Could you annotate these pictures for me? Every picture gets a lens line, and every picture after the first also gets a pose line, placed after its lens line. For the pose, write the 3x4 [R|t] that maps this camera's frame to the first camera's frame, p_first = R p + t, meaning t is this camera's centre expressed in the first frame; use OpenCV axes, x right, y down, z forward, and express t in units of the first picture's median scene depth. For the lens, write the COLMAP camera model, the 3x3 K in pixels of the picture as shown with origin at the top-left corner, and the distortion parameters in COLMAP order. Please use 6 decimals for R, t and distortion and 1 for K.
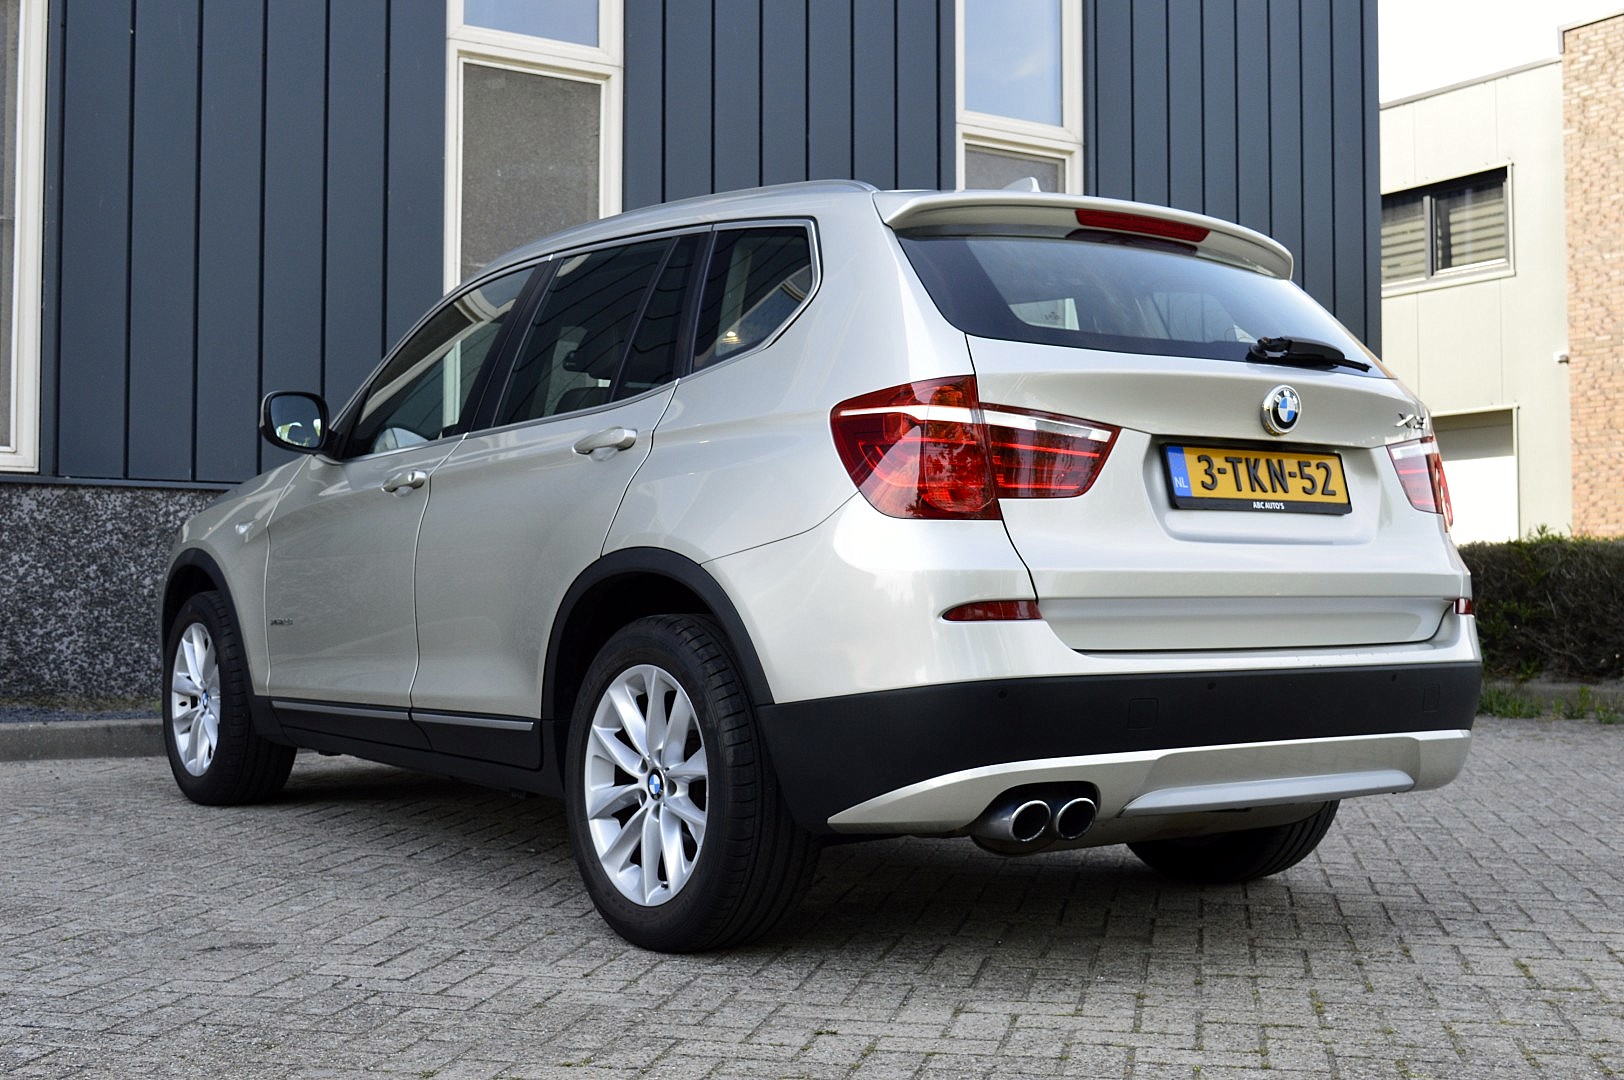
lens RADIAL K [[1971.9, 0, 813.3], [0, 1971.9, 542.4], [0, 0, 1]] dist [-0.016049, 0.000000]
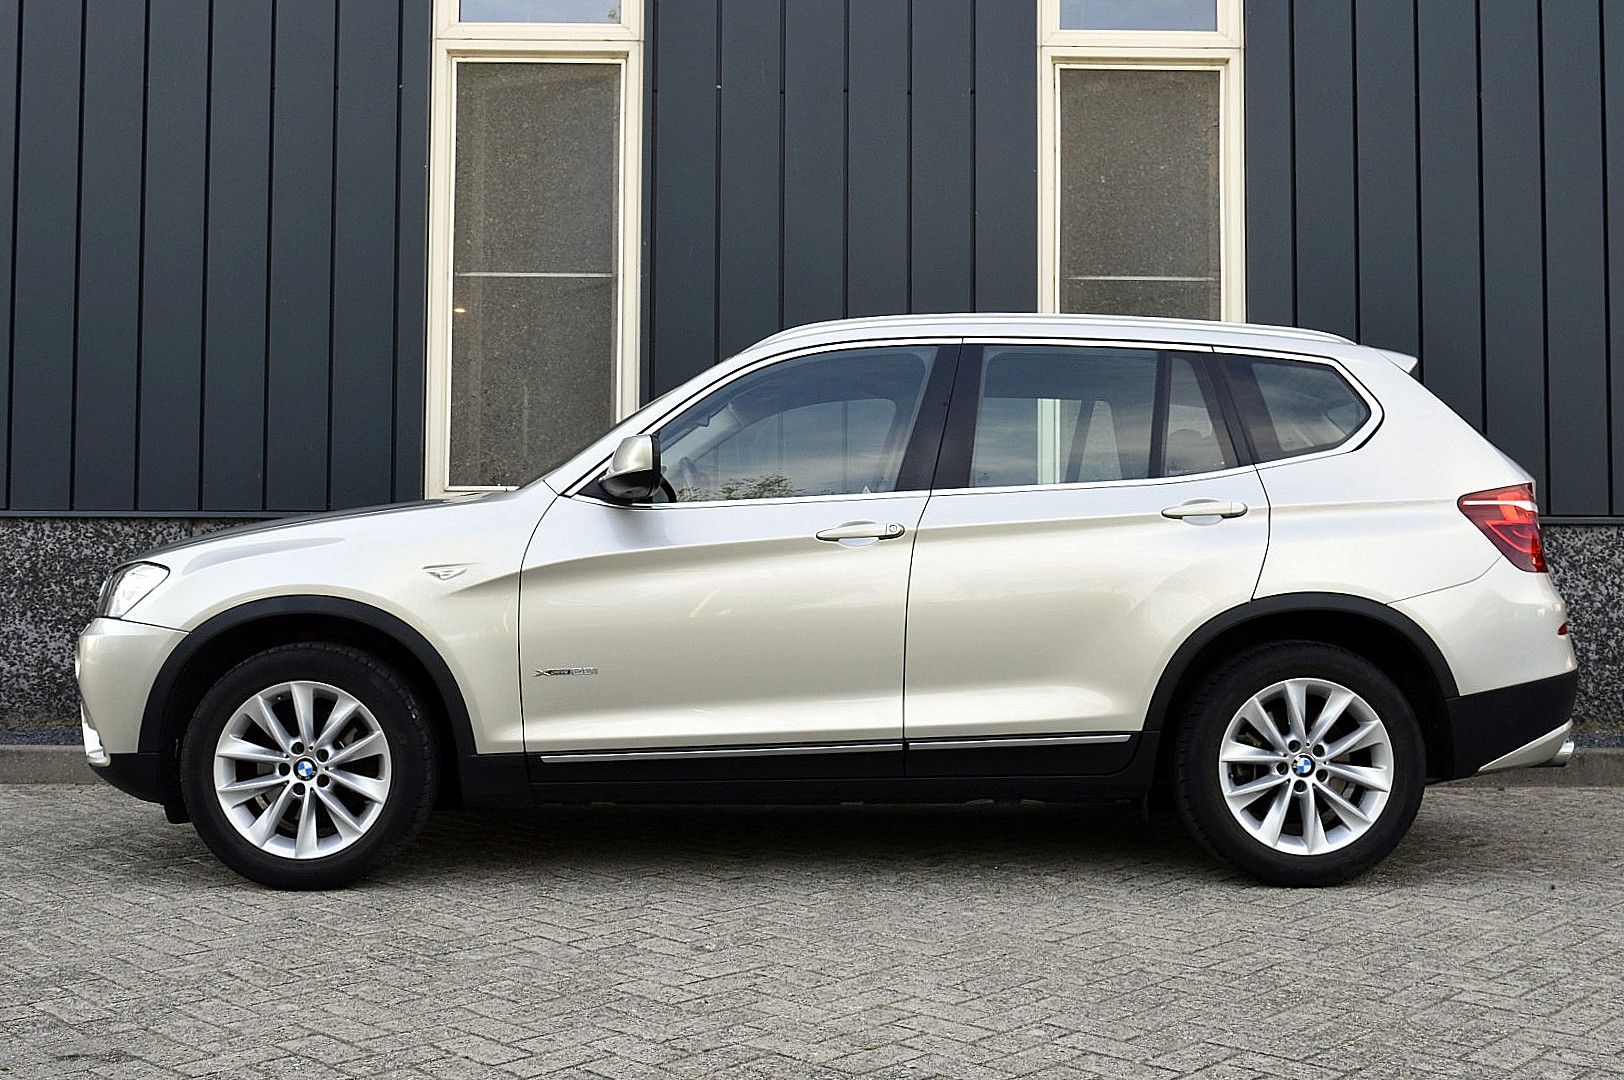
lens RADIAL K [[1828.7, 0, 825.2], [0, 1828.7, 536.4], [0, 0, 1]] dist [-0.019704, 0.000000]
pose [[0.843198, -0.016956, -0.537335, 0.488460], [0.013731, 0.999856, -0.010004, -0.021948], [0.537427, 0.001057, 0.843309, 0.463740]]
